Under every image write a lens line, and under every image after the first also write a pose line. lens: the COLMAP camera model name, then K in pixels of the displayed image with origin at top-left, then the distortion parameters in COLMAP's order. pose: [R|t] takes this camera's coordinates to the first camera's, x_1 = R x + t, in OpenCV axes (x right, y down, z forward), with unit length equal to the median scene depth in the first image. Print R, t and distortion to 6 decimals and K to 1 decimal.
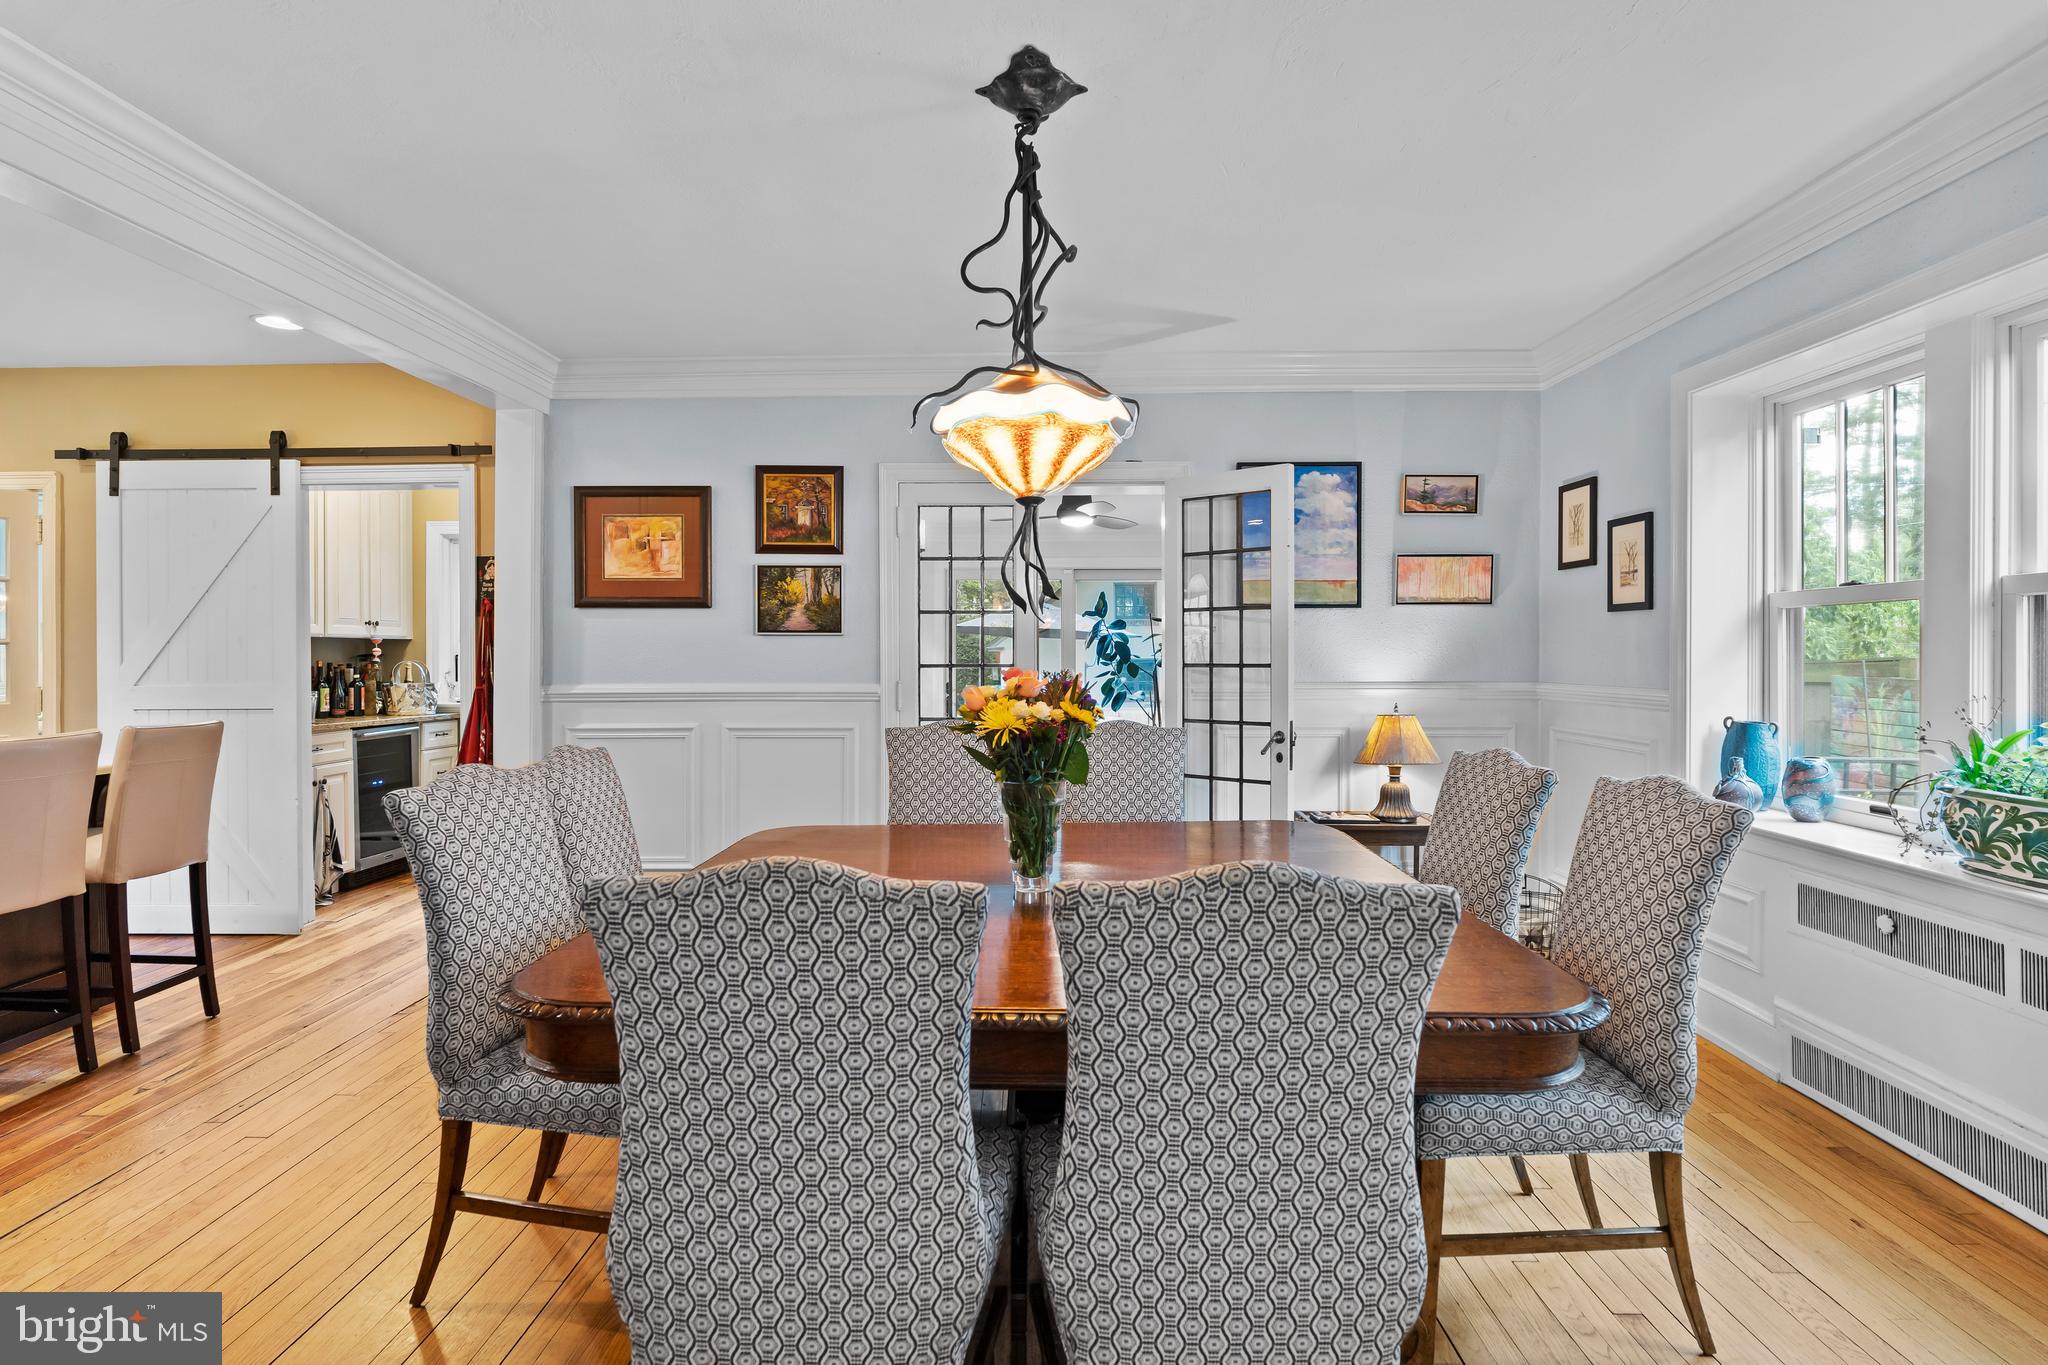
lens RADIAL K [[1053.4, 0, 1024.0], [0, 1053.4, 682.5], [0, 0, 1]] dist [-0.006418, 0.000454]
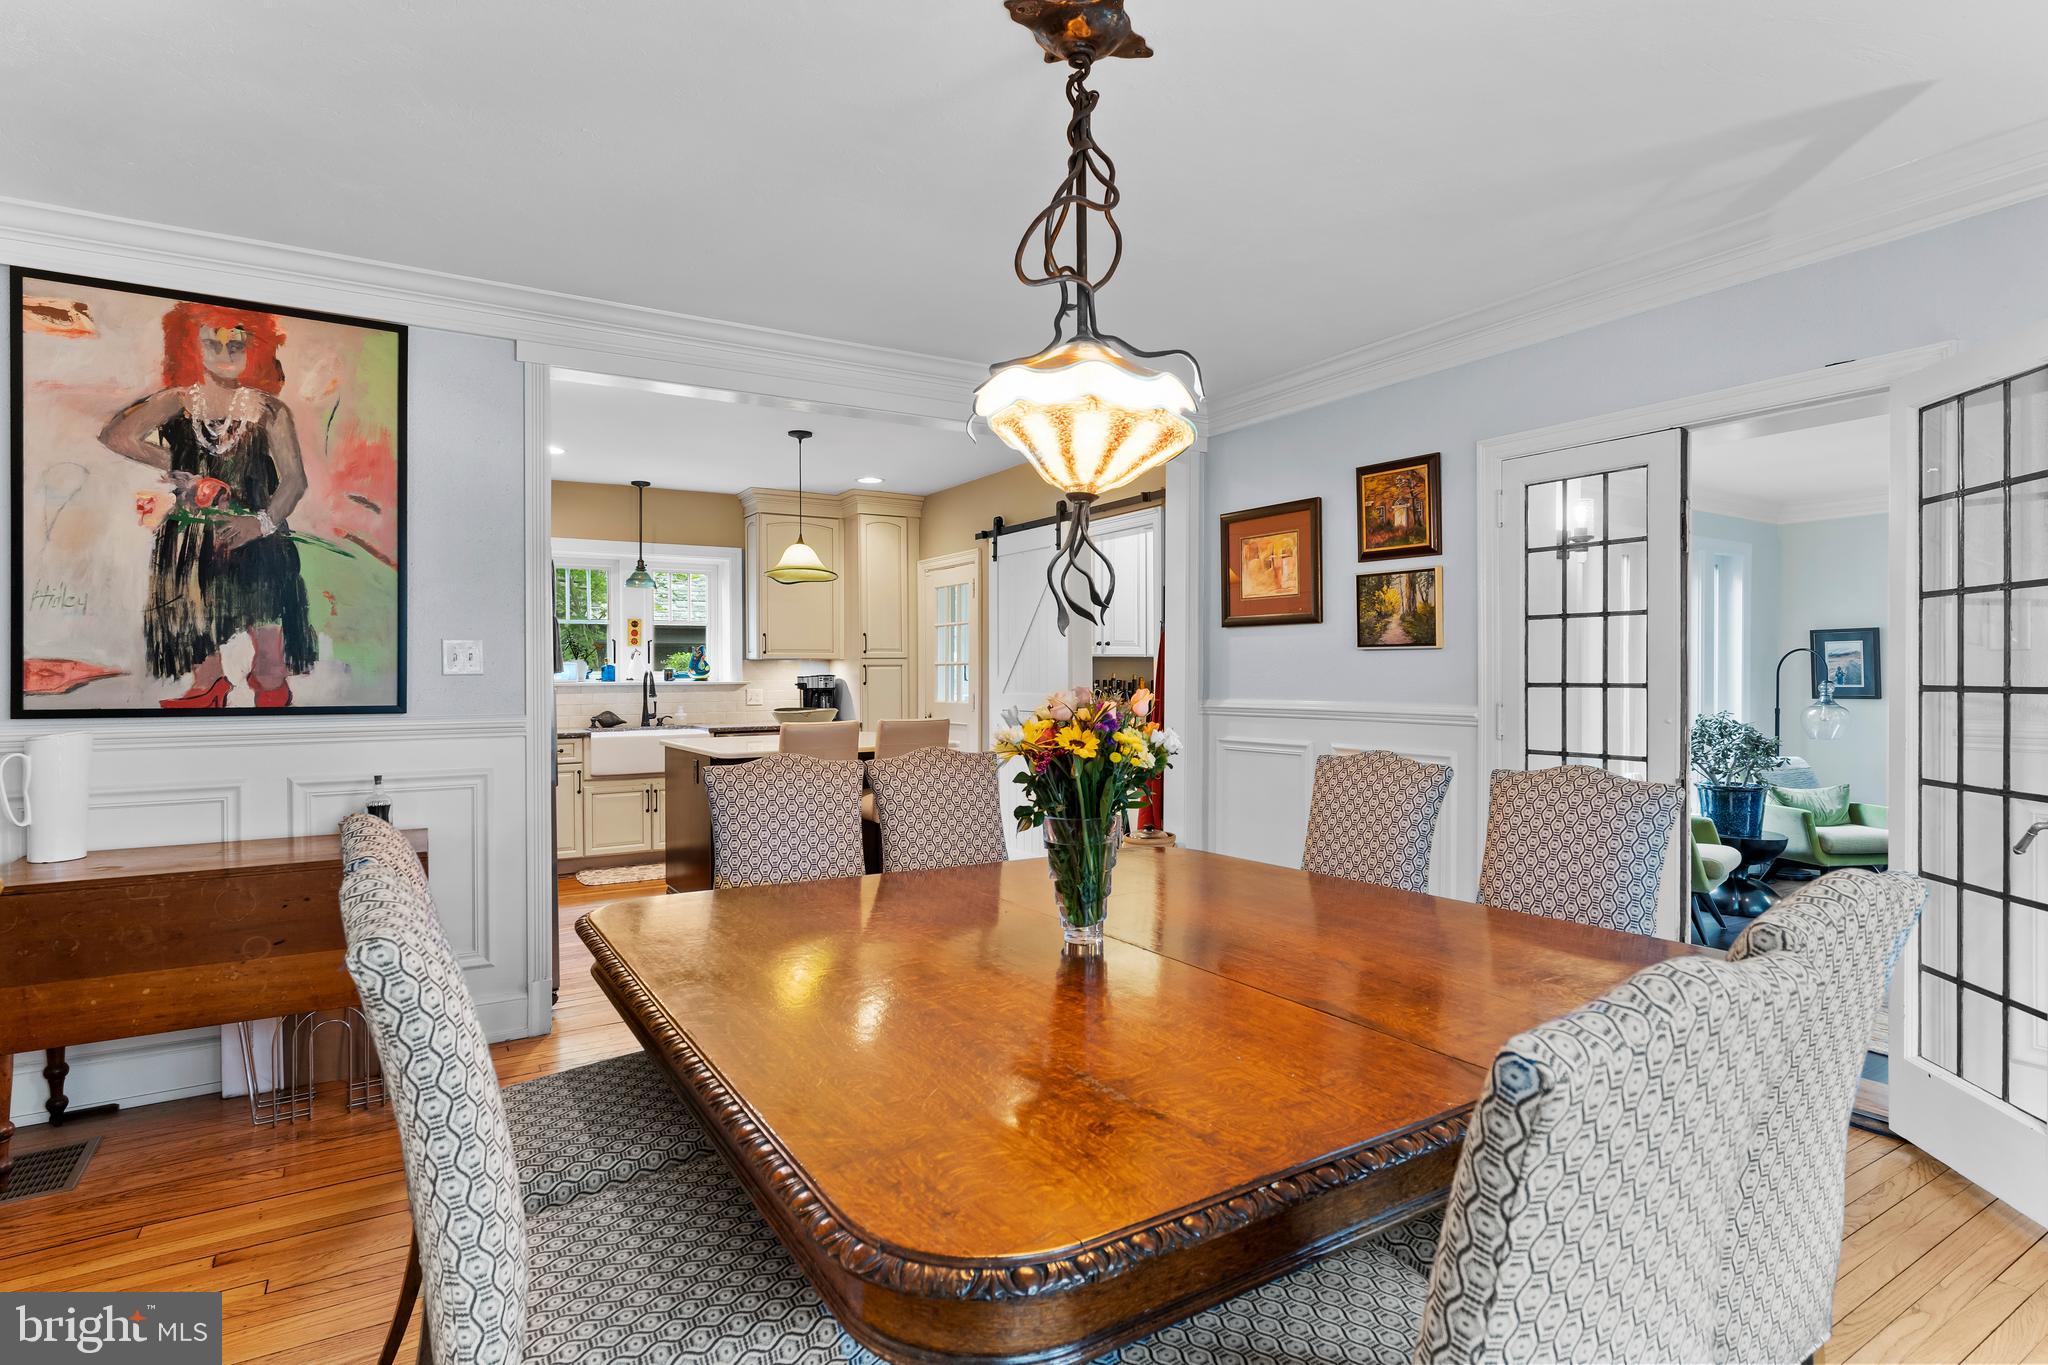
lens RADIAL K [[1070.9, 0, 1093.2], [0, 1070.9, 685.8], [0, 0, 1]] dist [0.002173, 0.000779]
pose [[0.552479, 0.009963, -0.833467, 0.407245], [-0.022169, 0.999750, -0.002744, -0.005818], [0.833232, 0.019993, 0.552562, 0.284817]]
